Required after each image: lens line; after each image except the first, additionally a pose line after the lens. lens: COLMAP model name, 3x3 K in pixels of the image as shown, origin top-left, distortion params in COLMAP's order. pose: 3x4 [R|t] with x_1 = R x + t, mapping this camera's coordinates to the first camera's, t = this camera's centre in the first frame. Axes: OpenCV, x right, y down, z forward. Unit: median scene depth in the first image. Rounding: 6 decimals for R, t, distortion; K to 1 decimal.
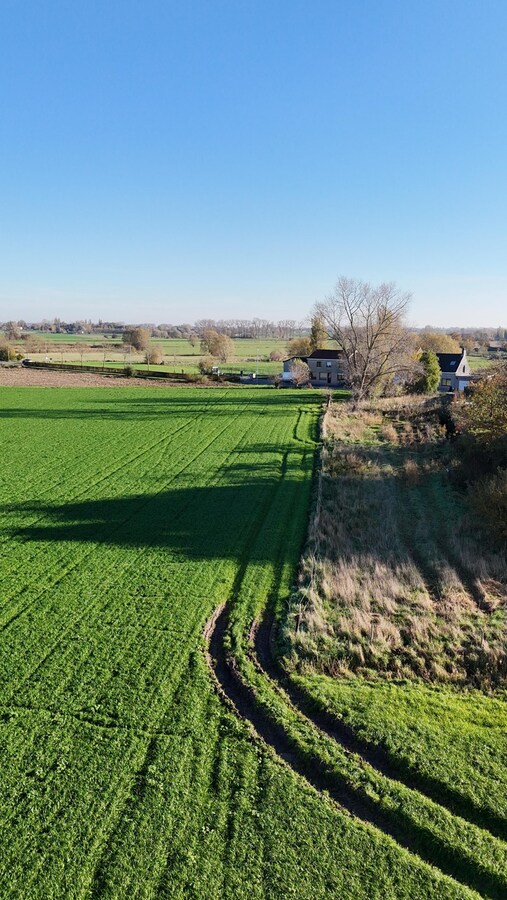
lens RADIAL K [[661.3, 0, 253.5], [0, 661.3, 450.0], [0, 0, 1]] dist [0.105095, -0.138923]
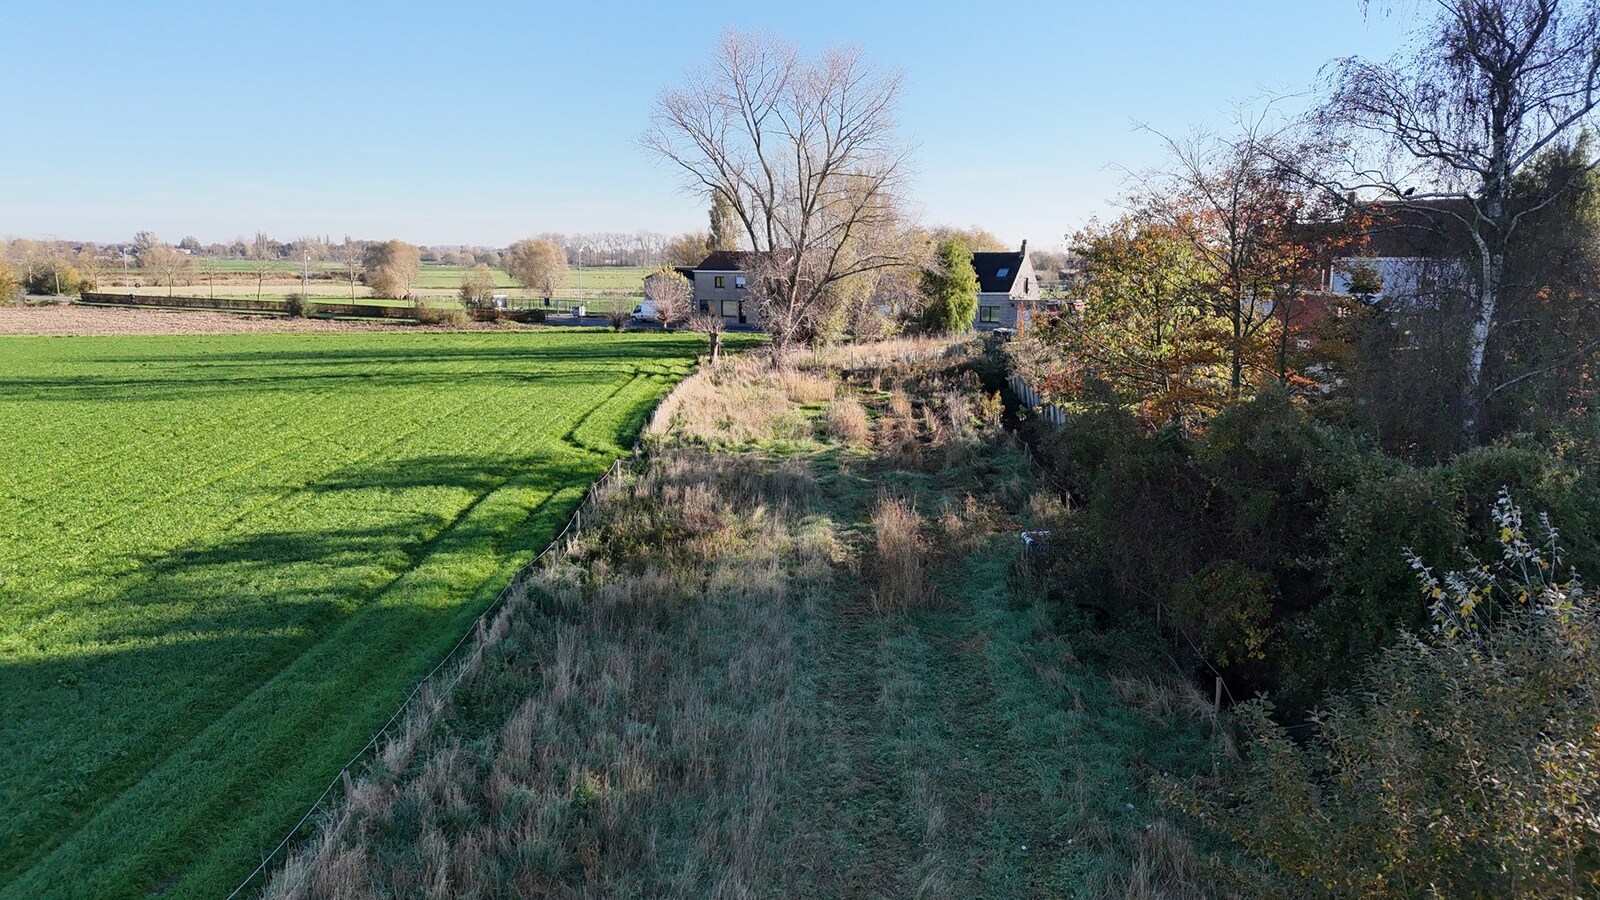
lens RADIAL K [[1175.7, 0, 800.0], [0, 1175.7, 450.0], [0, 0, 1]] dist [0.105095, -0.138923]
pose [[0.991906, -0.023878, 0.124706, 0.235591], [0.026076, 0.999532, -0.016021, 0.000247], [-0.124265, 0.019143, 0.992064, 0.892886]]
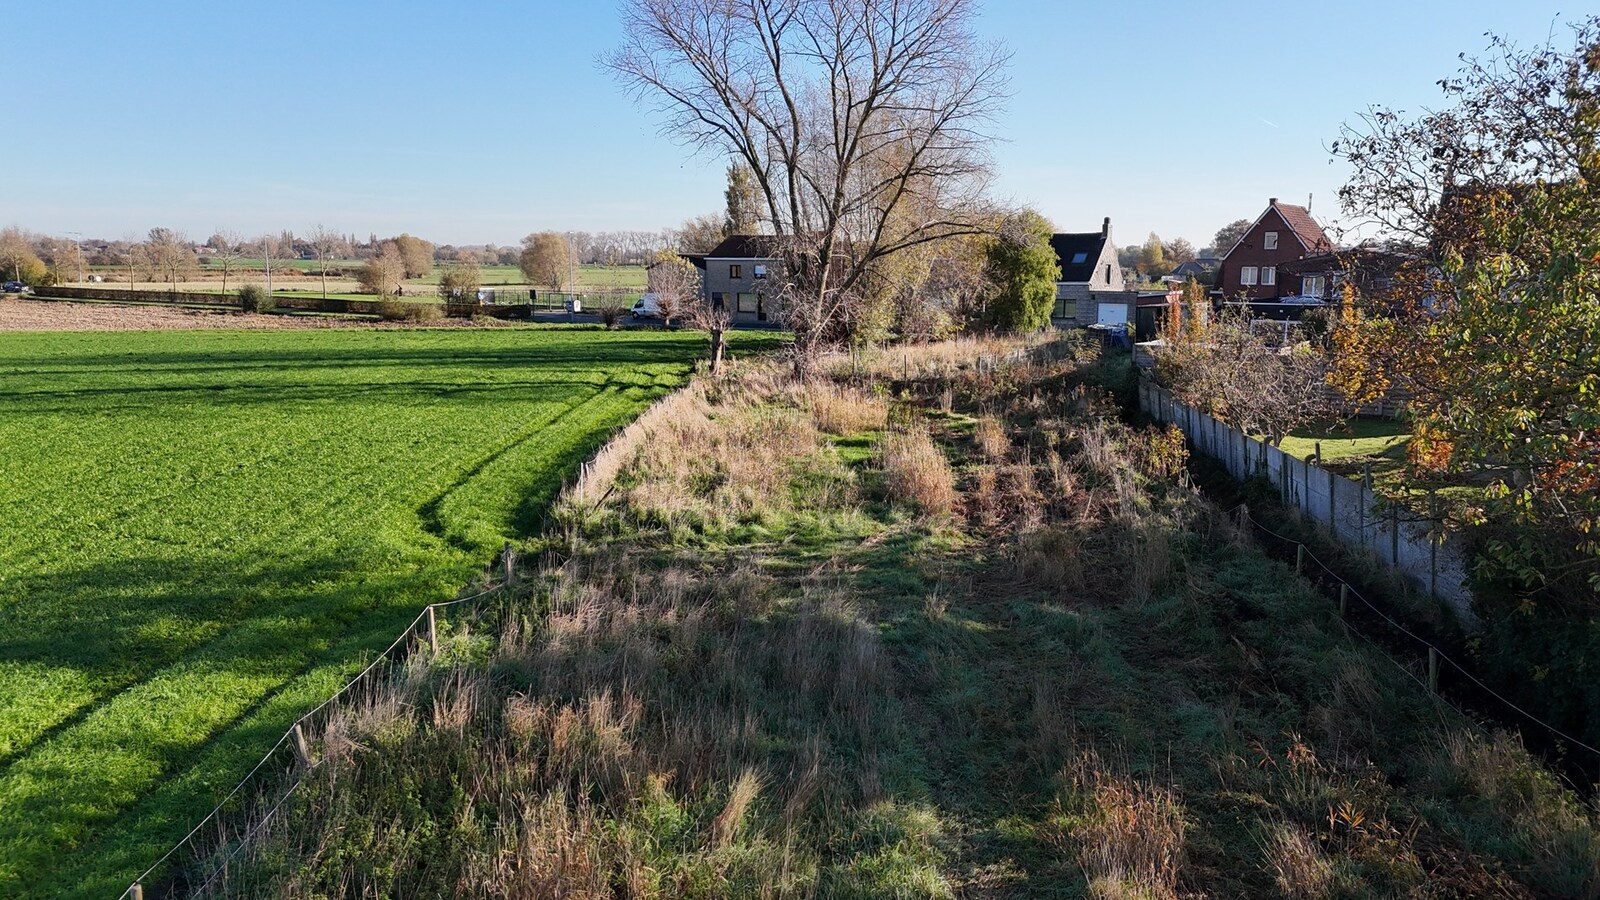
lens RADIAL K [[1175.7, 0, 800.0], [0, 1175.7, 450.0], [0, 0, 1]] dist [0.105095, -0.138923]
pose [[0.994558, -0.019133, 0.102412, 0.301272], [0.021023, 0.999627, -0.017415, -0.061143], [-0.102041, 0.019474, 0.994590, 1.471081]]
